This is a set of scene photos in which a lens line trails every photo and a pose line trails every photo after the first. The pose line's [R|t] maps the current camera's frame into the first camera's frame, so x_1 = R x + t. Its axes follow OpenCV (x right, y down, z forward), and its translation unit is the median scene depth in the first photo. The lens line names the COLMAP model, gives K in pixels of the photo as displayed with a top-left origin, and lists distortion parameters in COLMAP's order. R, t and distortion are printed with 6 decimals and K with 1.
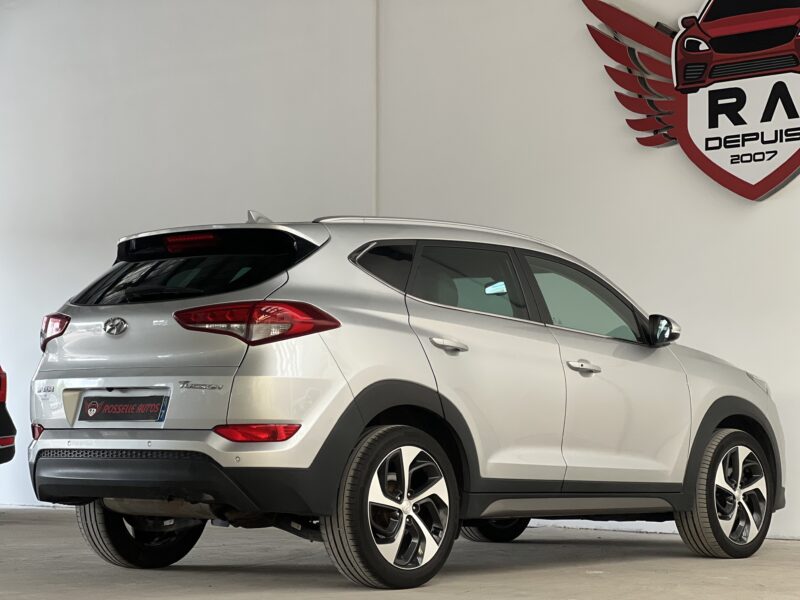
lens RADIAL K [[1802.0, 0, 400.0], [0, 1802.0, 300.0], [0, 0, 1]] dist [0.076783, 0.881385]
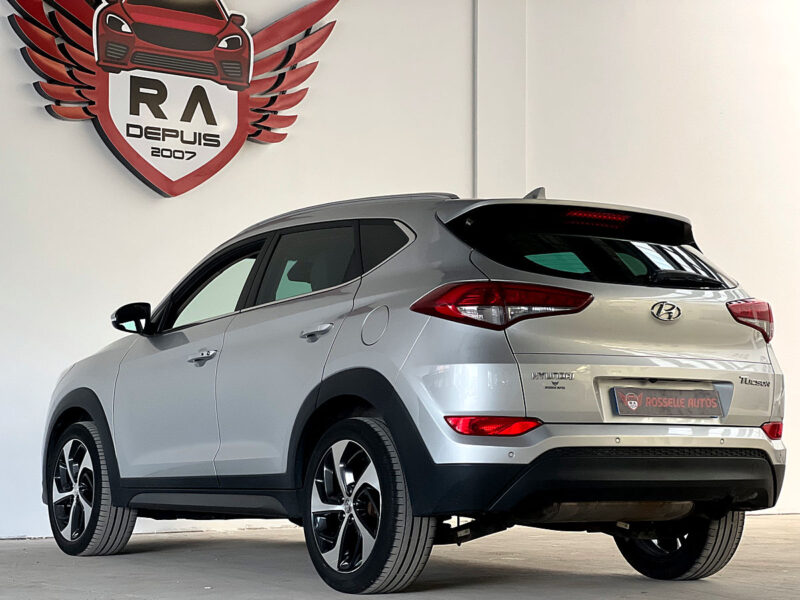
lens RADIAL K [[1802.0, 0, 400.0], [0, 1802.0, 300.0], [0, 0, 1]] dist [0.076783, 0.881385]
pose [[0.255183, 0.072633, 0.964161, -0.730375], [-0.075752, 0.995611, -0.054953, 0.047174], [-0.963921, -0.059014, 0.259565, 0.613591]]
